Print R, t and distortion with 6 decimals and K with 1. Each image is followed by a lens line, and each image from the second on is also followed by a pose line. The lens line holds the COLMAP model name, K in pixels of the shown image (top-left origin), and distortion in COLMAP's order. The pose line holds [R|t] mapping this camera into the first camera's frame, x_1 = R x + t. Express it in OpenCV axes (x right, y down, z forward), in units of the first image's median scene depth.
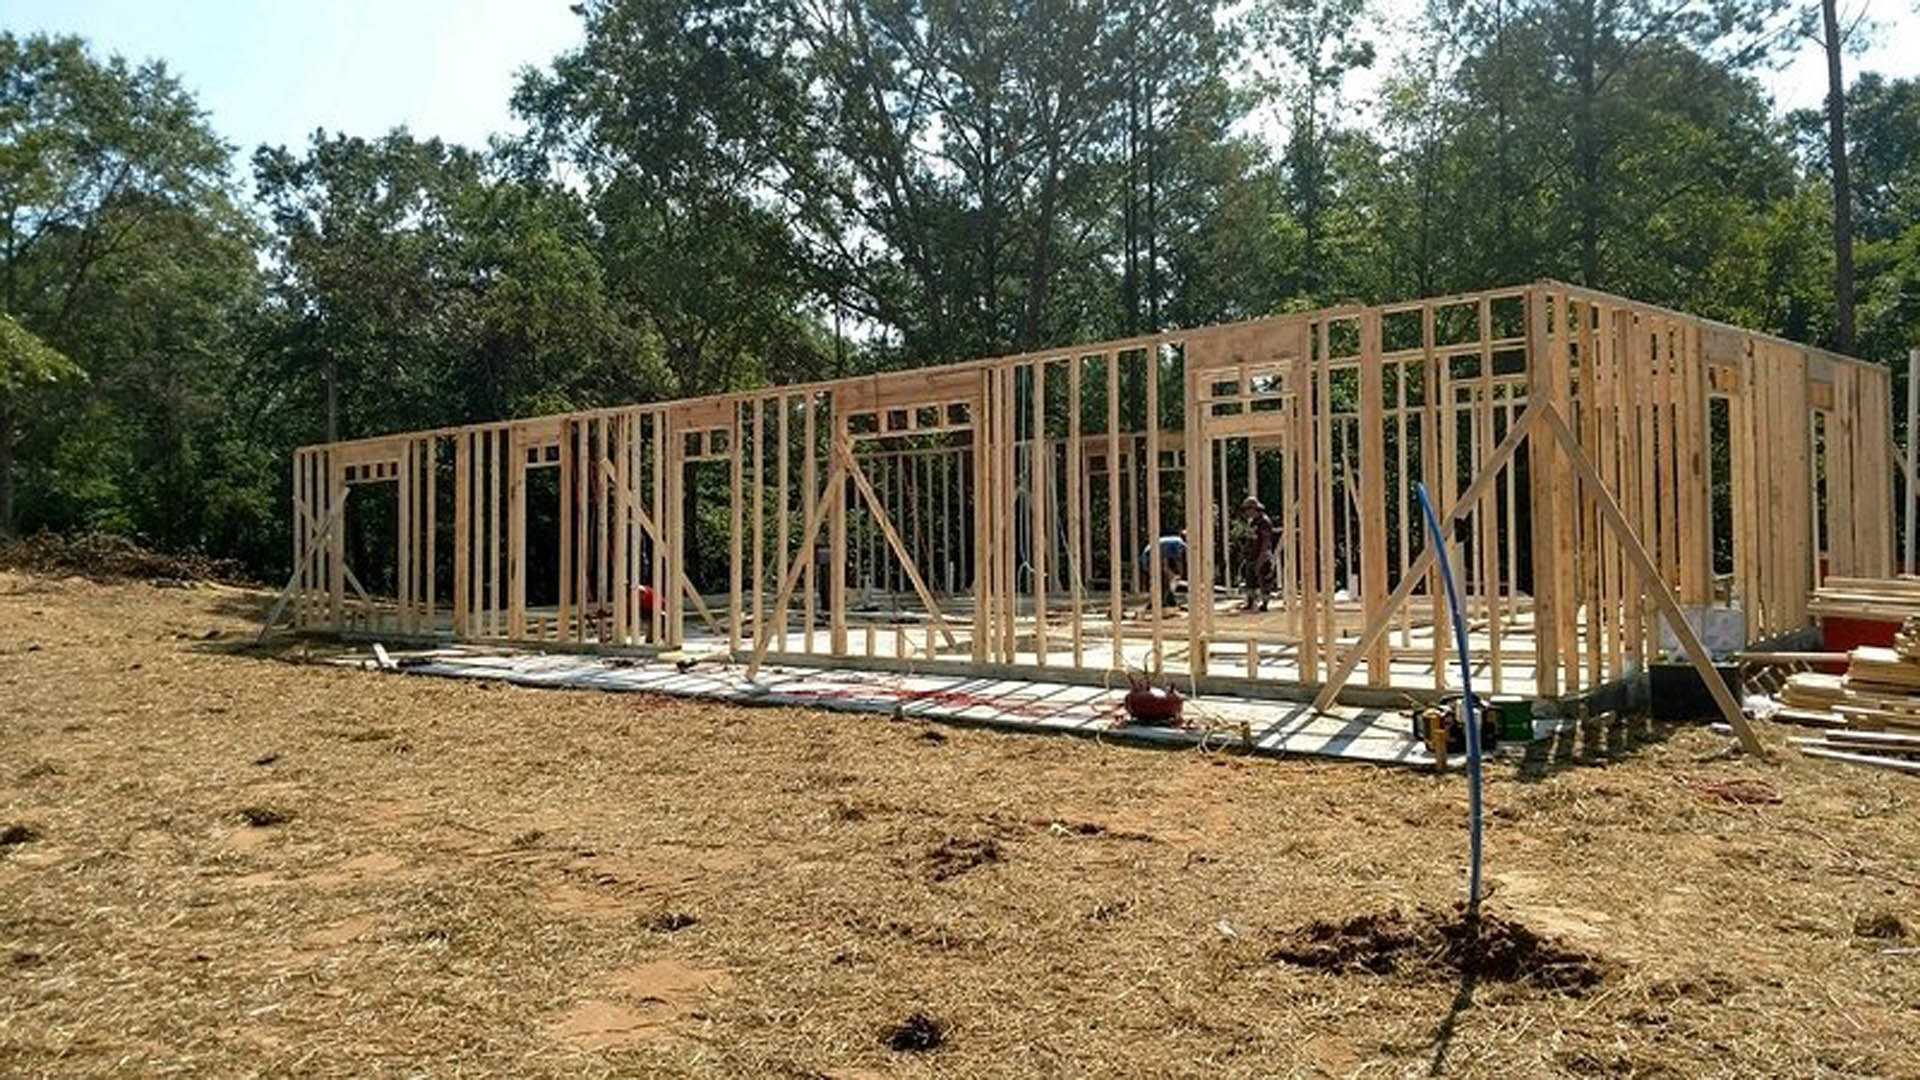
lens RADIAL K [[1440.6, 0, 956.5], [0, 1440.6, 540.3], [0, 0, 1]] dist [0.006885, 0.004091]
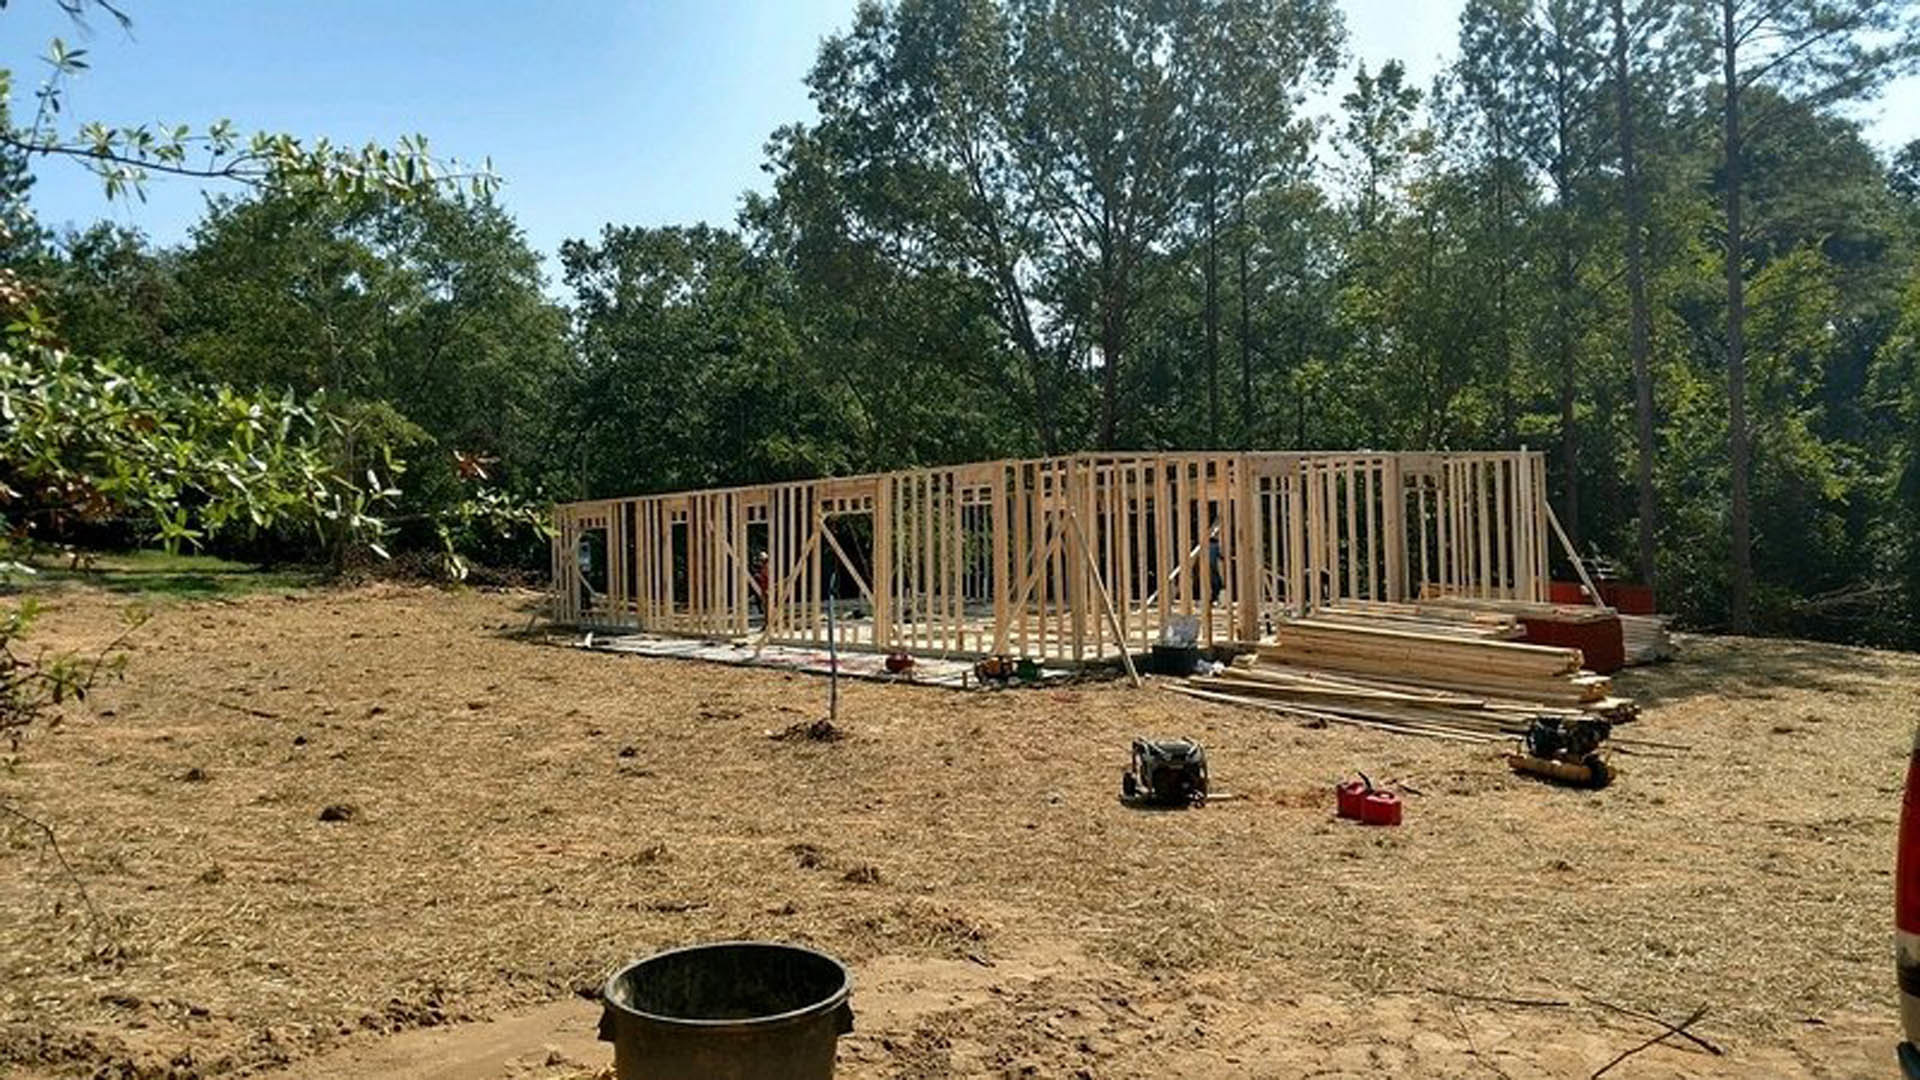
lens RADIAL K [[1441.2, 0, 956.4], [0, 1441.2, 543.6], [0, 0, 1]] dist [0.101618, 0.000431]
pose [[0.977571, -0.001065, -0.210605, 0.211904], [0.001296, 0.999999, 0.000958, -0.017510], [0.210604, -0.001210, 0.977571, -0.308412]]
